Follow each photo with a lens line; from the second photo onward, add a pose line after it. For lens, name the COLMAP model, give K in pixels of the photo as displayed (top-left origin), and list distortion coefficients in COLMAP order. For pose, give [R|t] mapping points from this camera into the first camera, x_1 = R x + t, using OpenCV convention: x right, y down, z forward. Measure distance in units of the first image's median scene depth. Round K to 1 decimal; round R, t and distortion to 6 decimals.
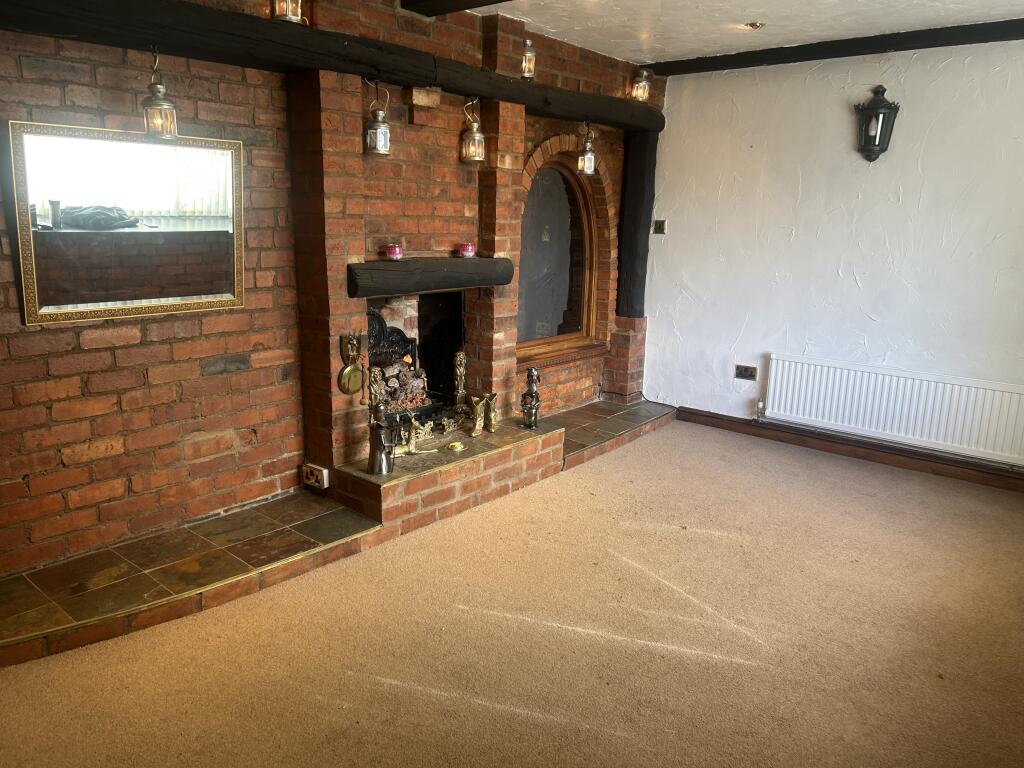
lens RADIAL K [[772.1, 0, 511.9], [0, 772.1, 383.6], [0, 0, 1]] dist [-0.010830, -0.002926]
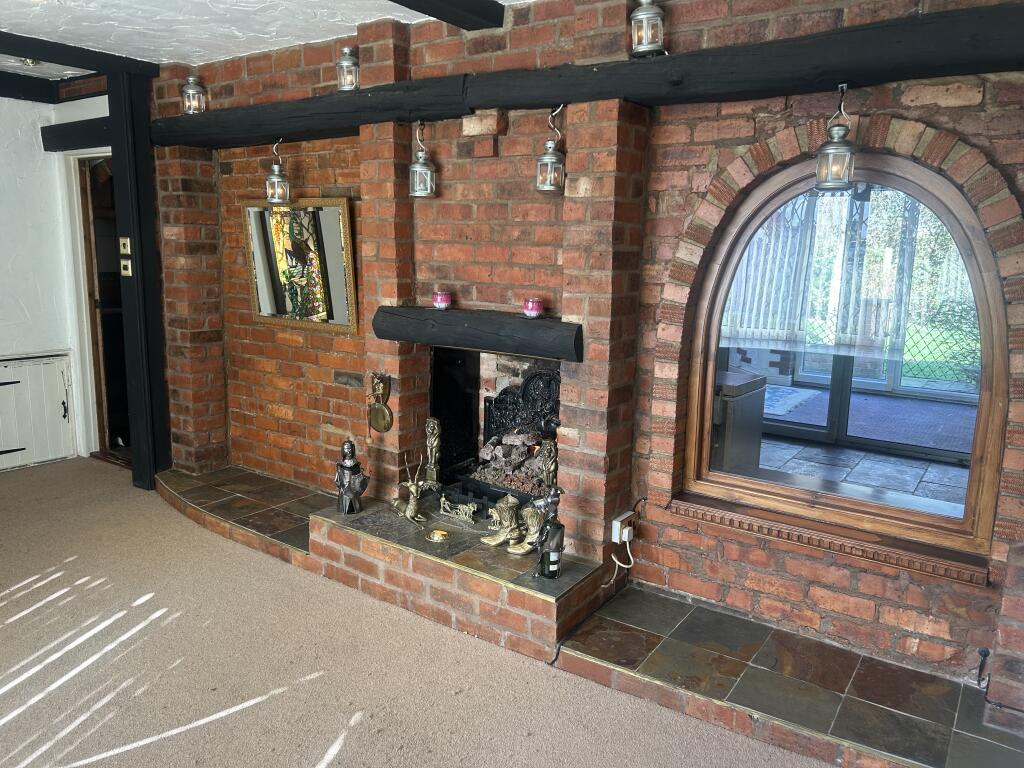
lens RADIAL K [[733.4, 0, 515.6], [0, 733.4, 365.1], [0, 0, 1]] dist [0.047572, -0.003098]
pose [[0.111327, 0.131775, -0.985009, 0.715177], [-0.241351, 0.965080, 0.101831, -0.202009], [0.964031, 0.226396, 0.139243, 0.961897]]
